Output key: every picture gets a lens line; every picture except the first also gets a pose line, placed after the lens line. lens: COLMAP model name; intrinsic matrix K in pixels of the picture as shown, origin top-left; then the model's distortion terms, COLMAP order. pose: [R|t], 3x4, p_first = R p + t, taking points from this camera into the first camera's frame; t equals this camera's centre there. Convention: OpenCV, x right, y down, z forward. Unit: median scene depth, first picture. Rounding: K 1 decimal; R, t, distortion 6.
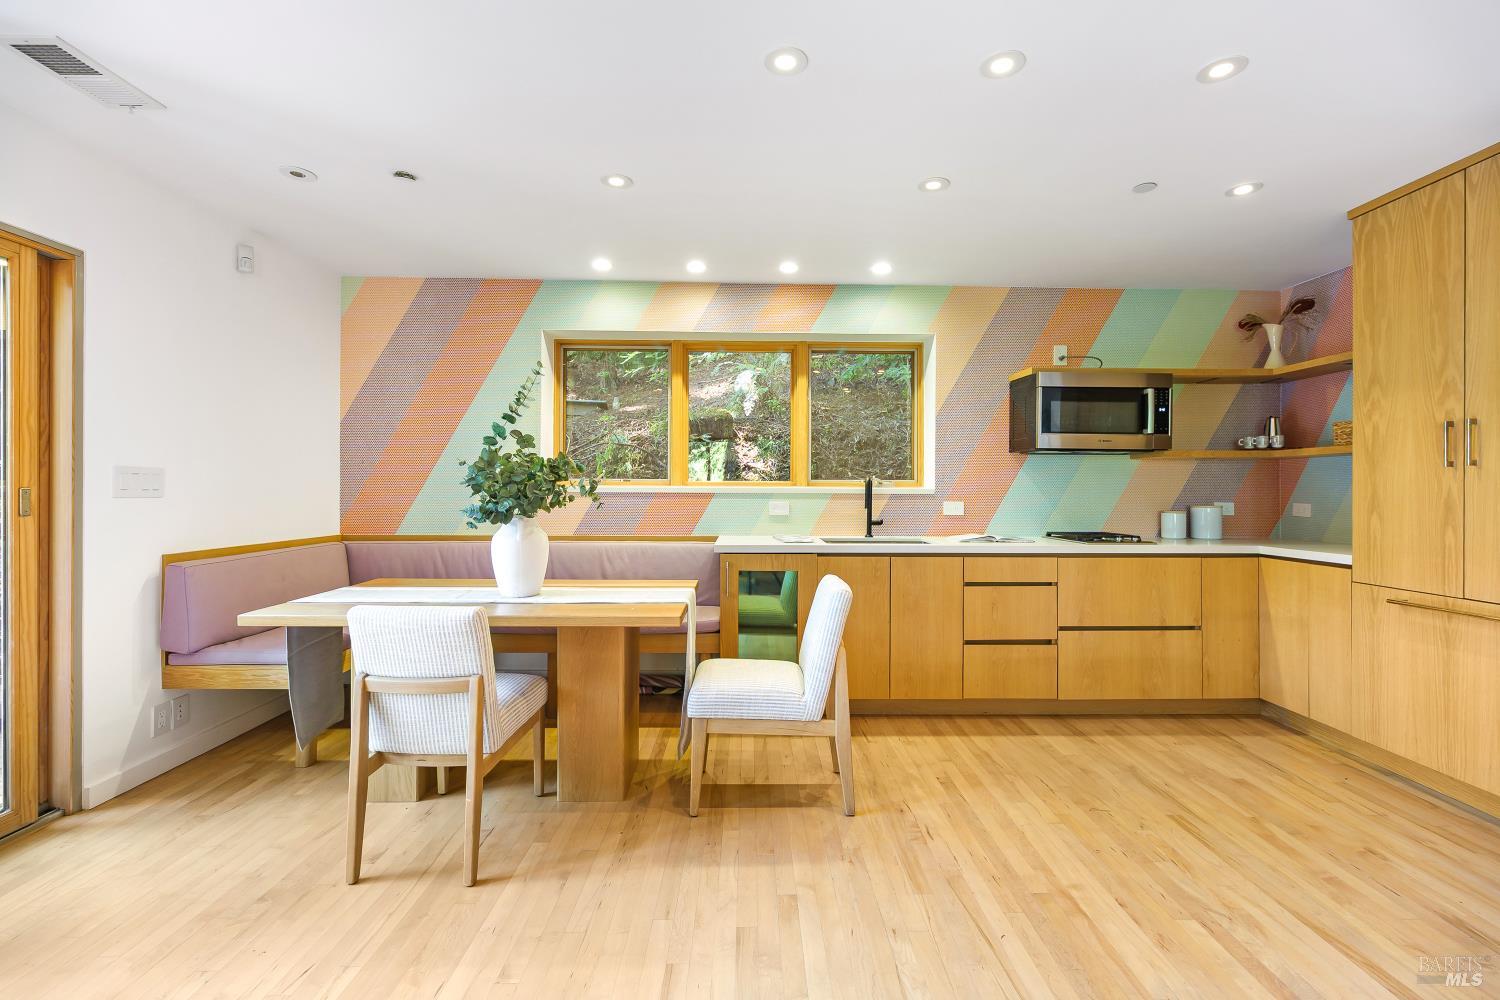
lens RADIAL K [[633.6, 0, 778.4], [0, 633.6, 486.2], [0, 0, 1]] dist [-0.002767, -0.000274]
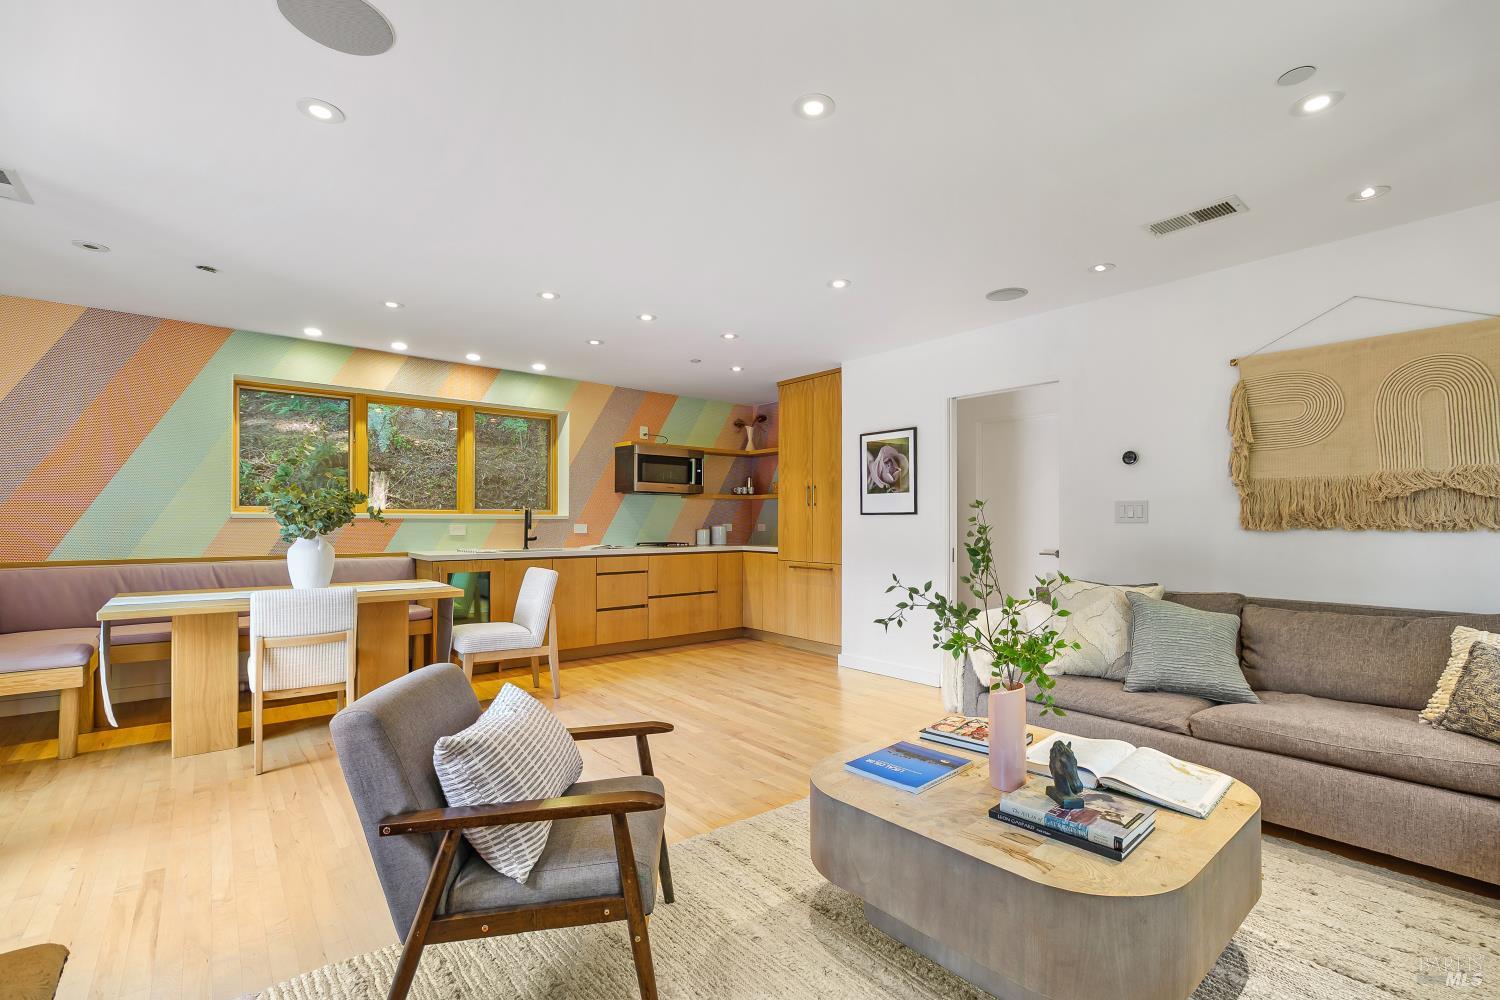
lens RADIAL K [[657.4, 0, 754.0], [0, 657.4, 504.7], [0, 0, 1]] dist [-0.002470, -0.000128]
pose [[0.789570, 0.012235, 0.613538, -0.383333], [-0.001448, 0.999836, -0.018074, 0.005722], [-0.613658, 0.013382, 0.789458, -0.522976]]
